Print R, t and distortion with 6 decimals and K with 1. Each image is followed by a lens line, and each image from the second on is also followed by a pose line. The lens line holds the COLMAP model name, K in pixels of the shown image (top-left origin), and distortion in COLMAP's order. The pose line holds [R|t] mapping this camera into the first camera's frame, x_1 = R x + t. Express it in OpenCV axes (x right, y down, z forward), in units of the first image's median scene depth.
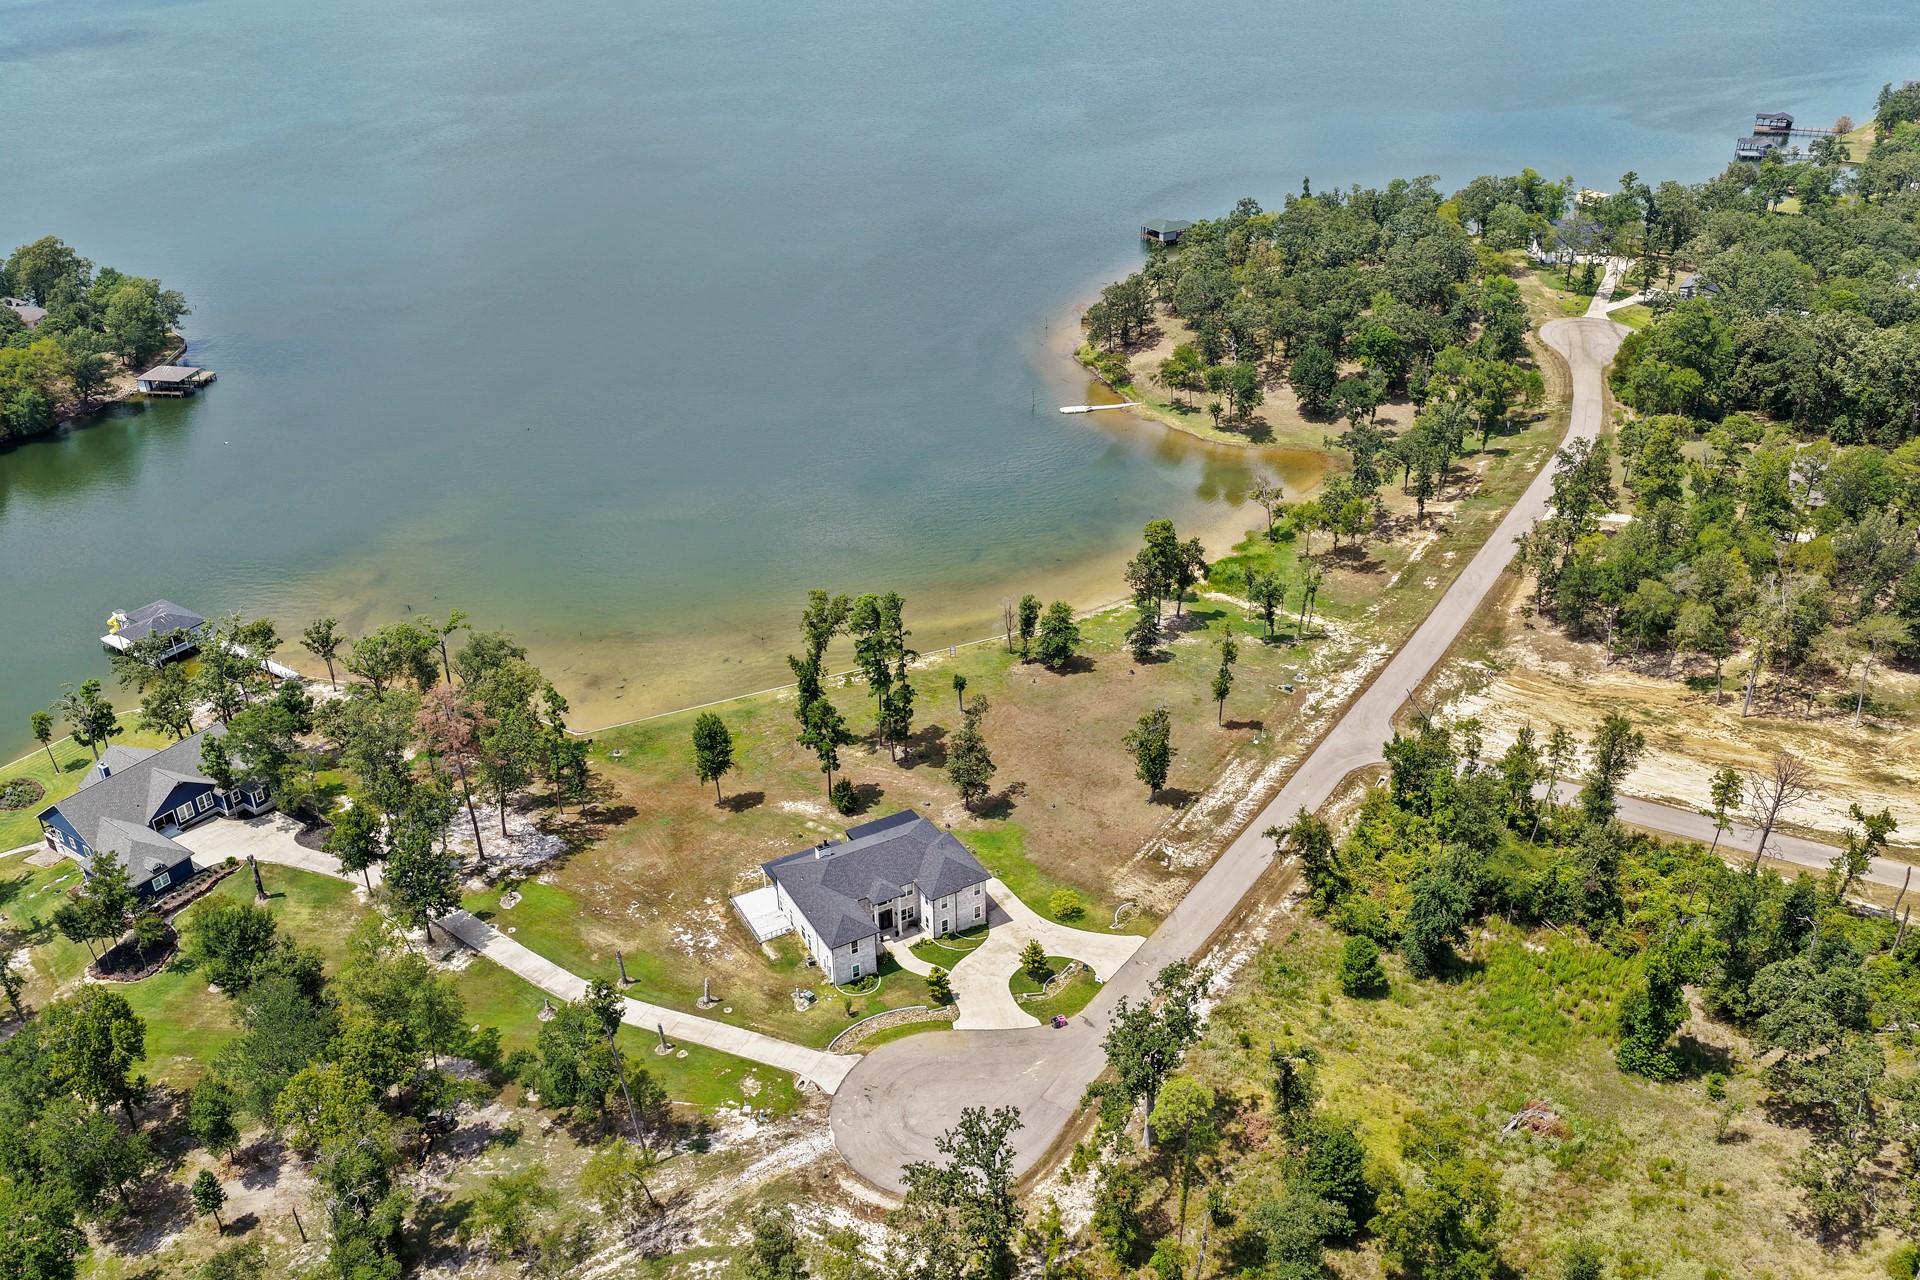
lens RADIAL K [[1592.0, 0, 961.8], [0, 1592.0, 661.4], [0, 0, 1]] dist [-0.005294, 0.013572]
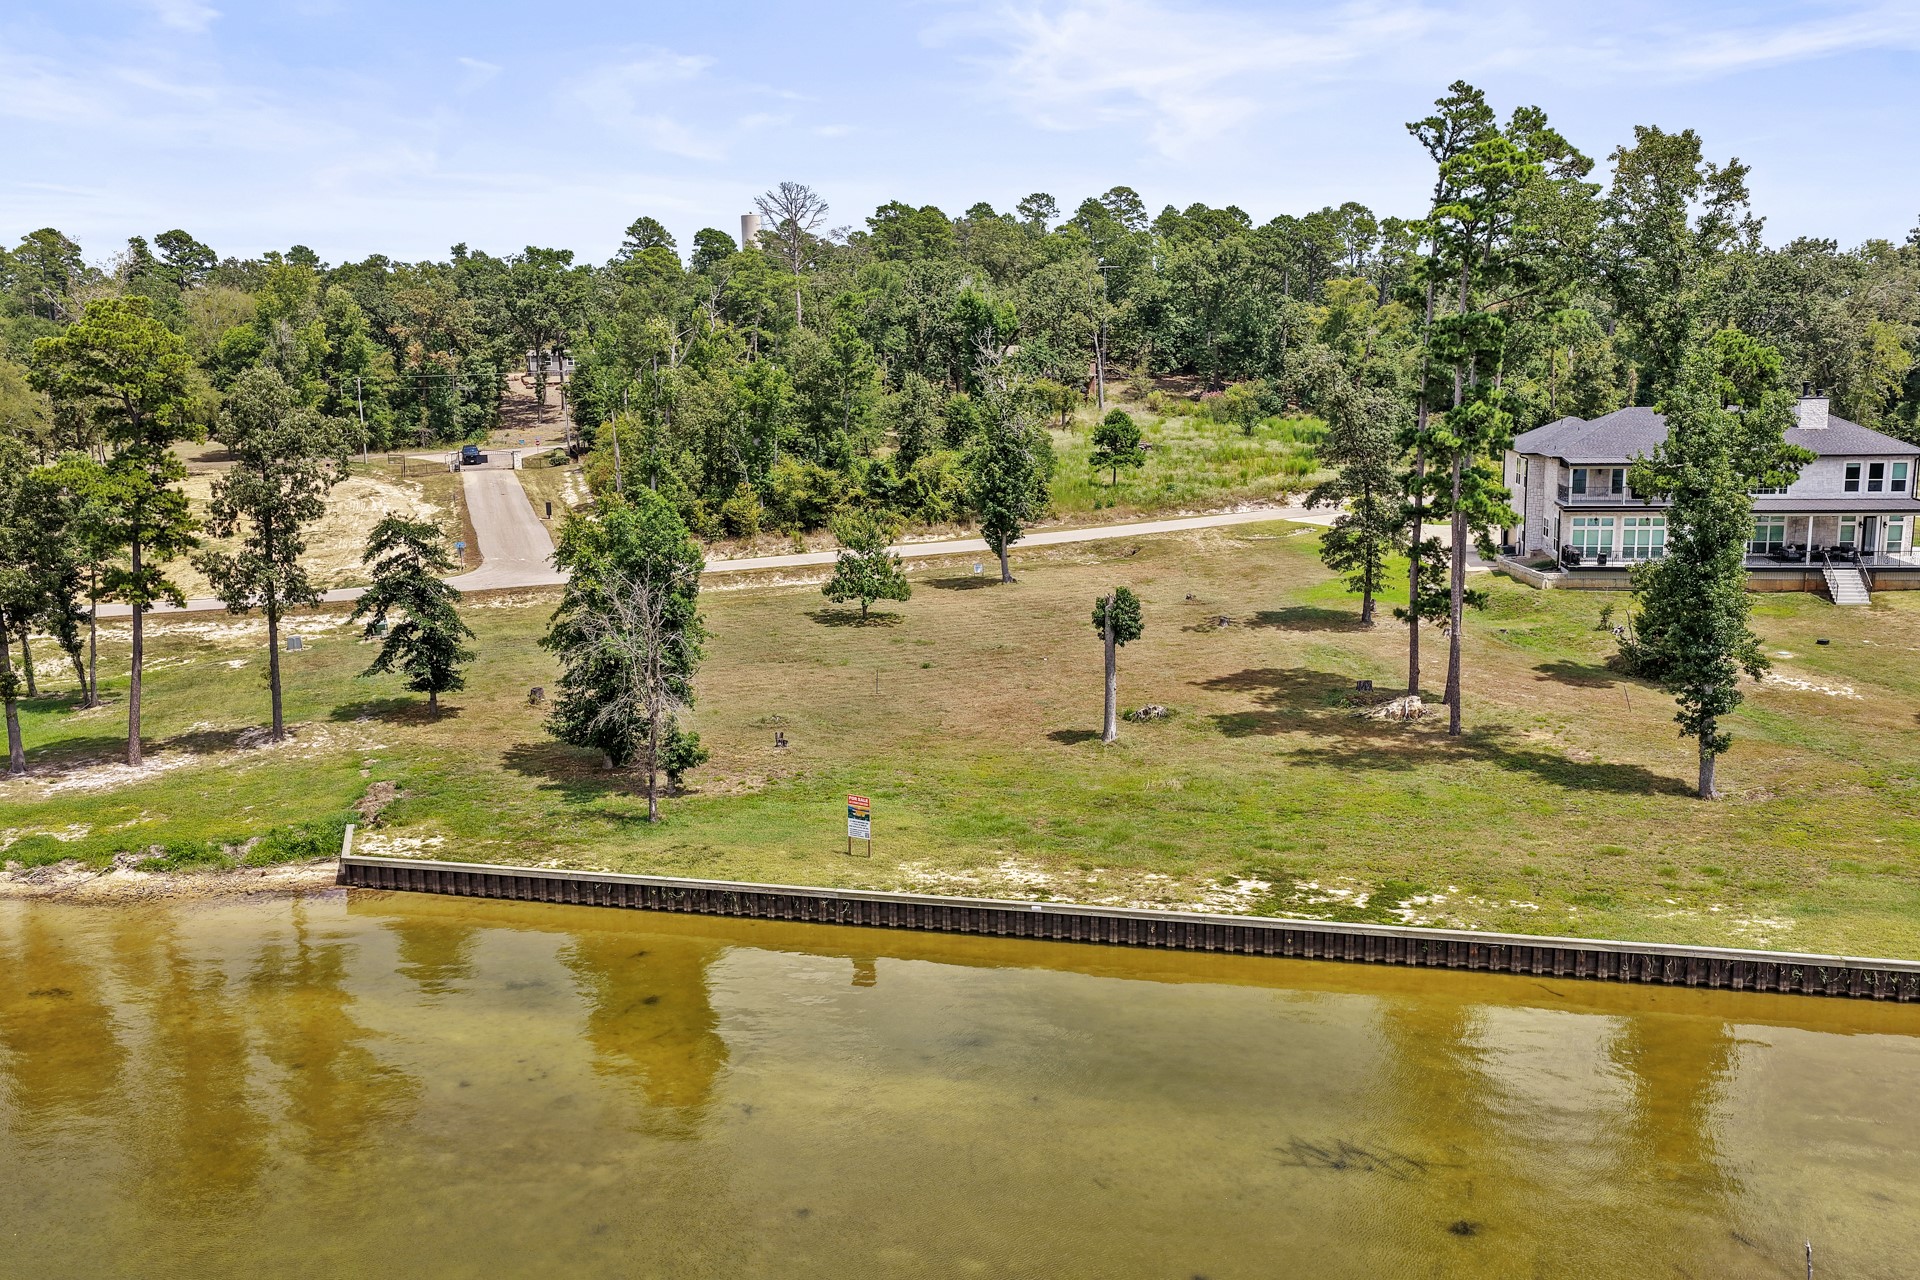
lens RADIAL K [[1616.3, 0, 960.0], [0, 1616.3, 640.0], [0, 0, 1]] dist [-0.010413, 0.030867]
pose [[-0.777239, -0.078039, 0.624348, -0.175522], [0.336785, 0.786571, 0.517573, -0.156021], [-0.531485, 0.612548, -0.585071, 1.283943]]
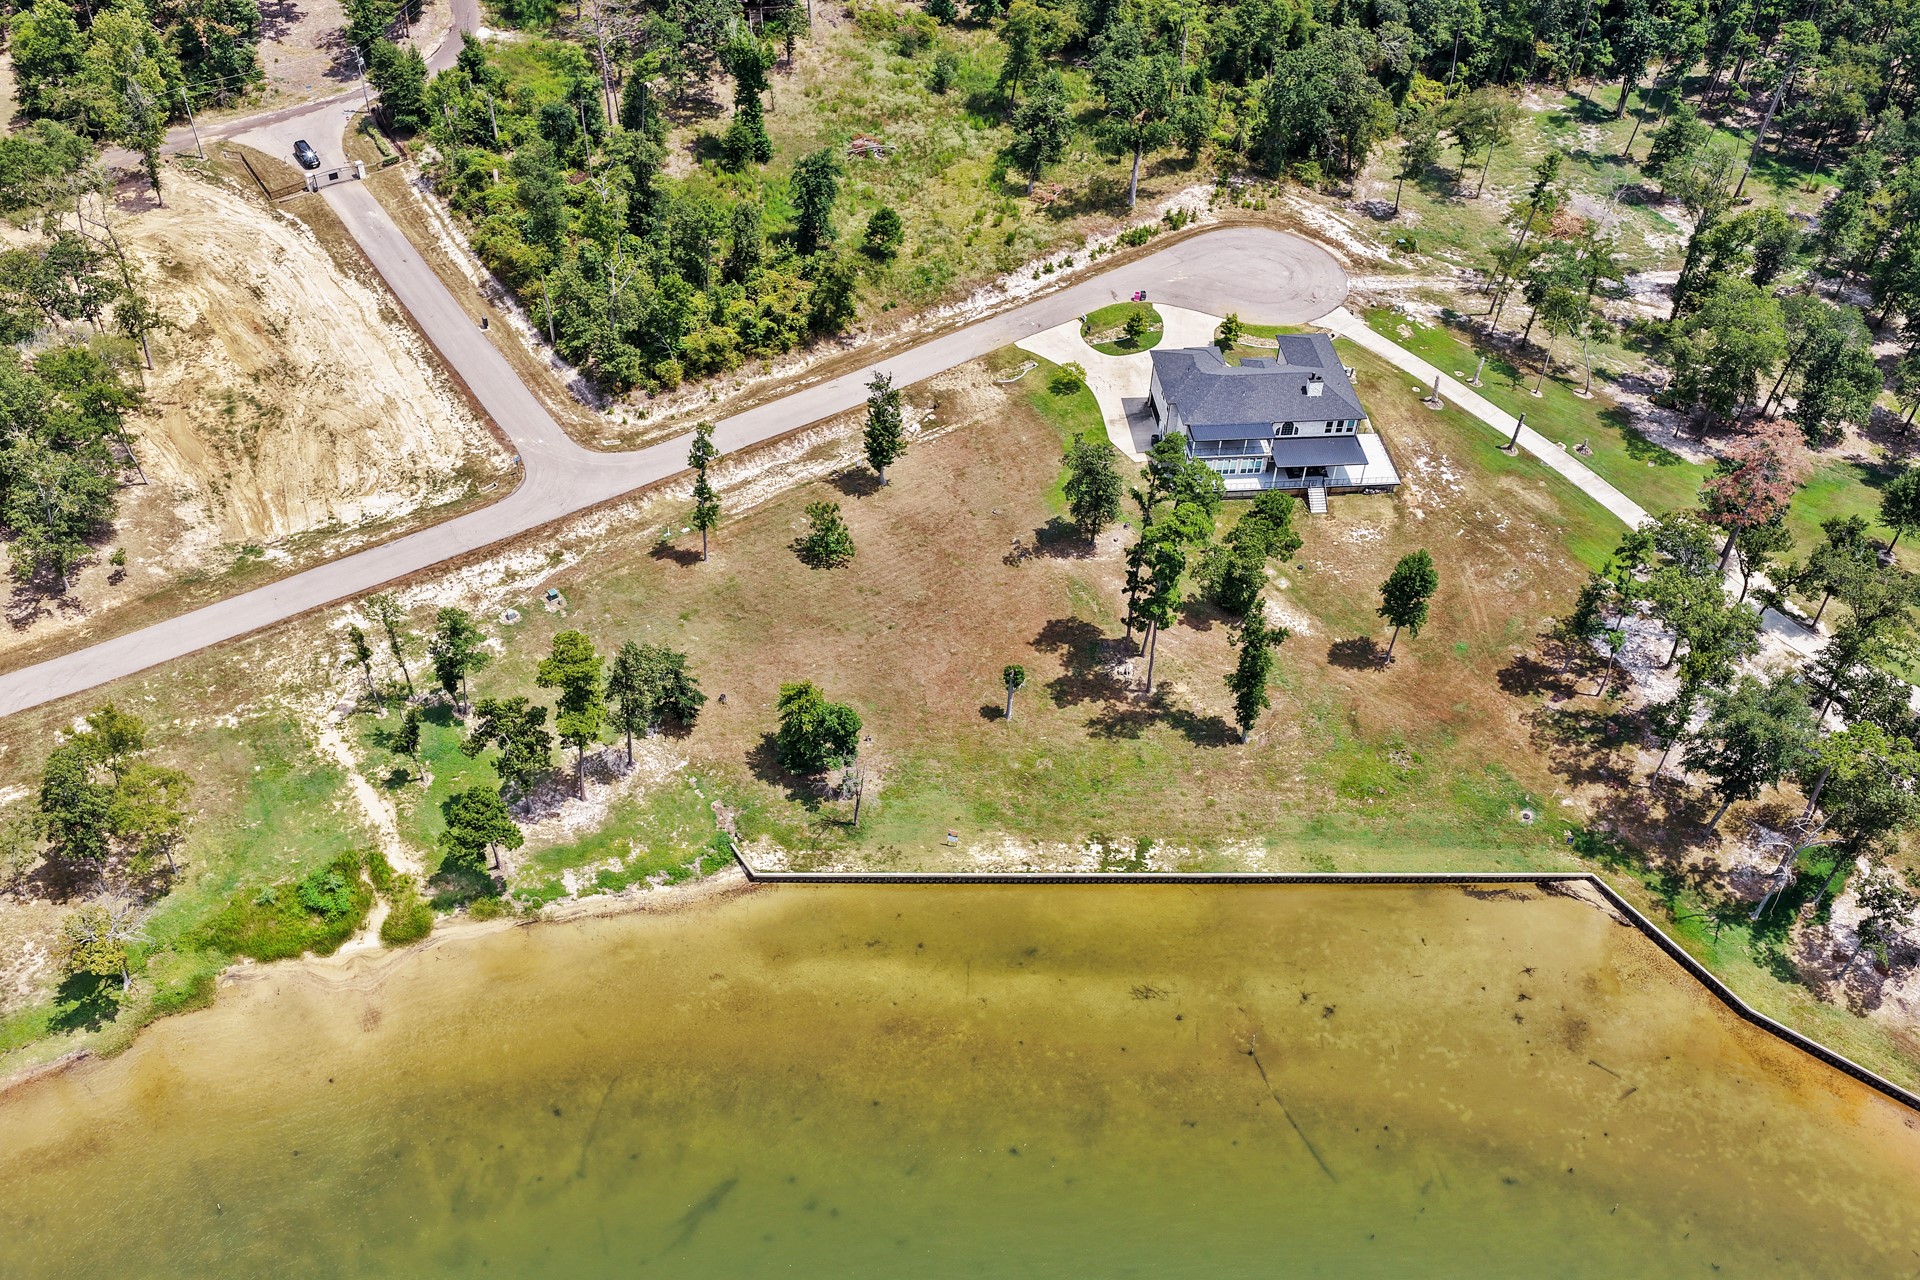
lens RADIAL K [[1748.0, 0, 960.0], [0, 1748.0, 640.0], [0, 0, 1]] dist [-0.002420, -0.000051]
pose [[-0.922673, -0.277045, 0.268181, -0.184417], [0.169804, 0.332495, 0.927693, -0.719593], [-0.346182, 0.901495, -0.259740, 1.276684]]
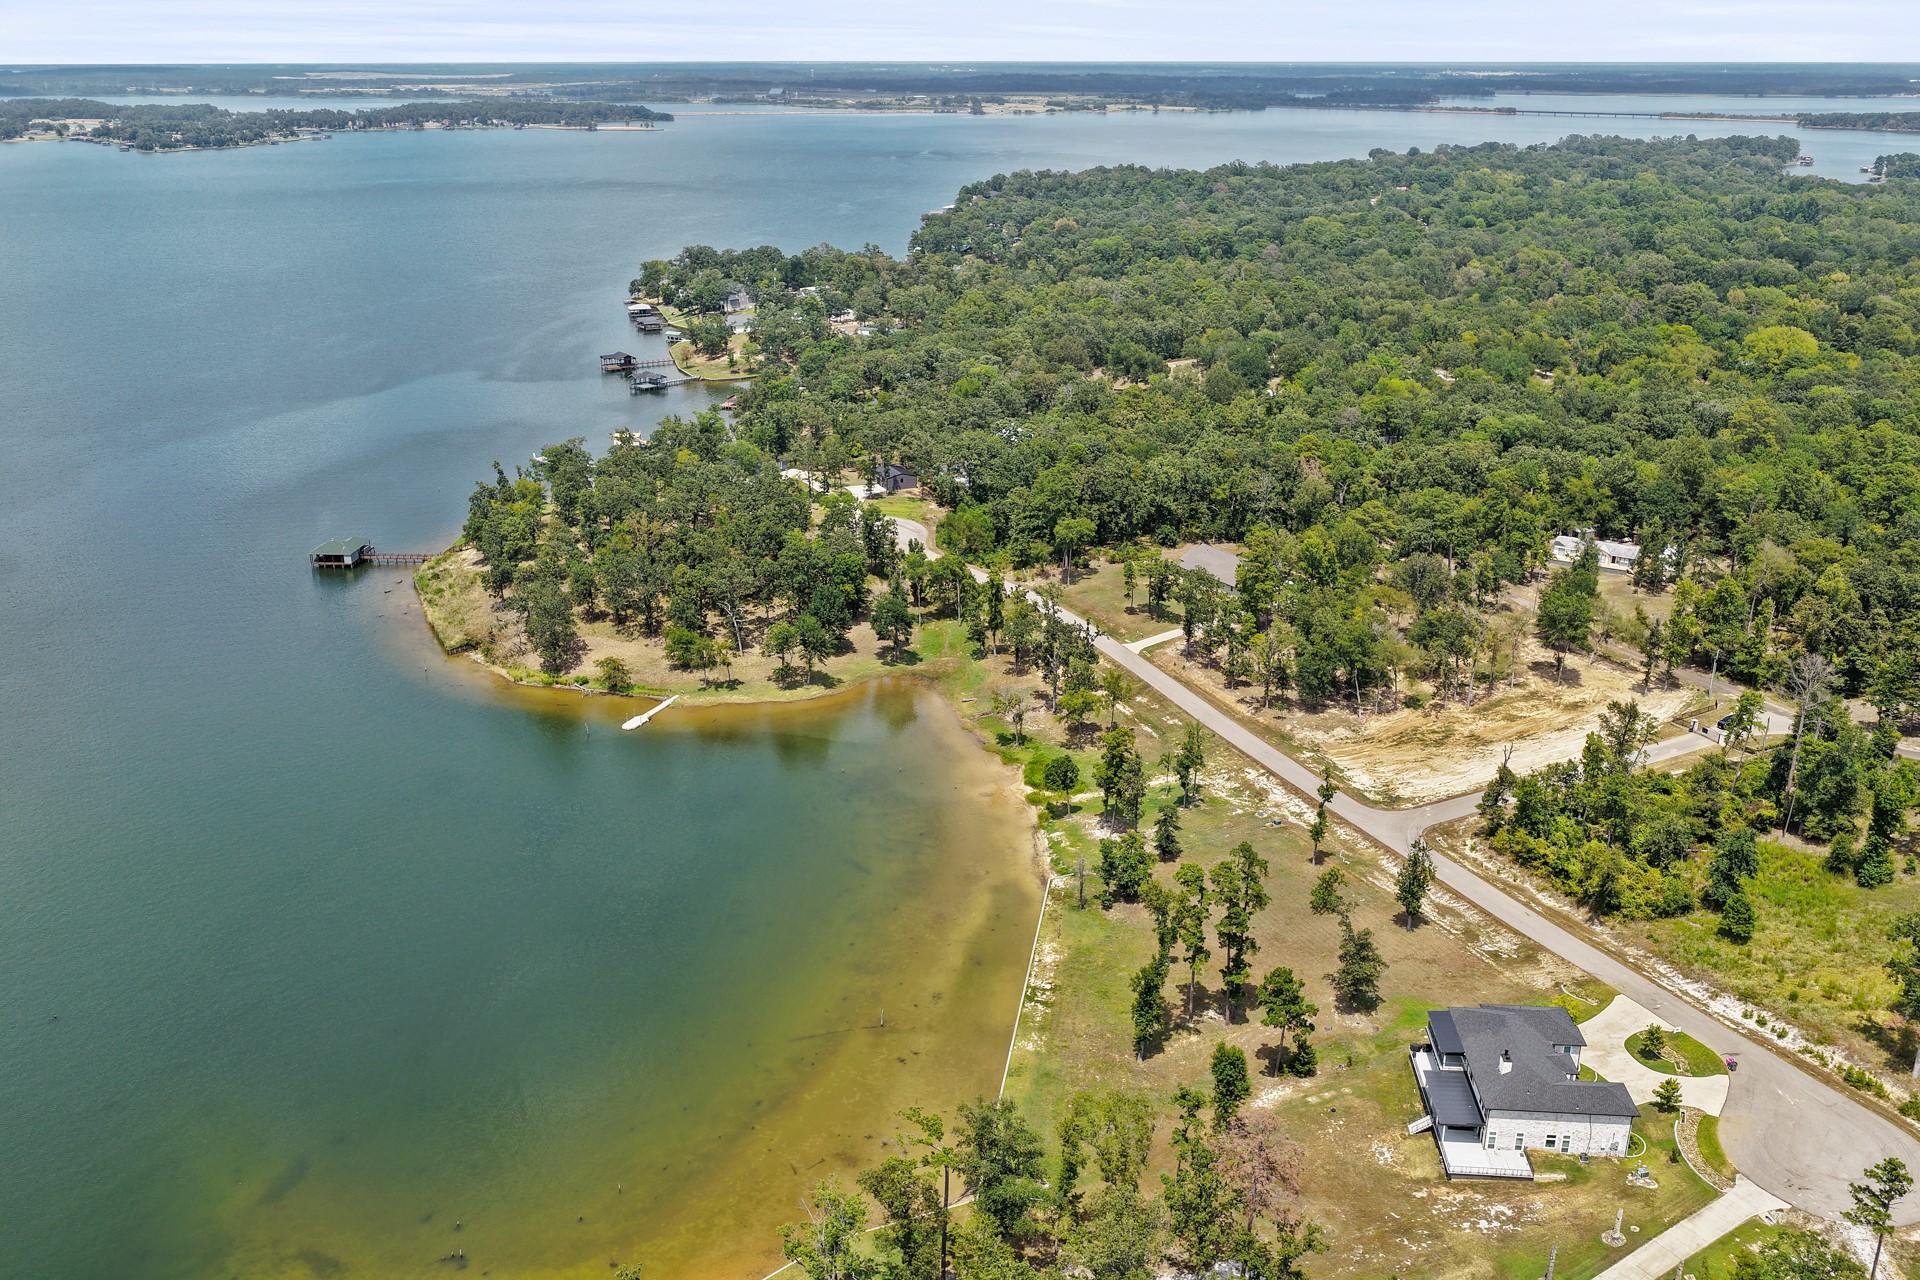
lens RADIAL K [[1592.0, 0, 961.8], [0, 1592.0, 661.4], [0, 0, 1]] dist [-0.005294, 0.013572]
pose [[0.552812, -0.282123, 0.784095, -0.842610], [0.405316, 0.913174, 0.042806, -0.247832], [-0.728092, 0.294143, 0.619162, 0.483237]]
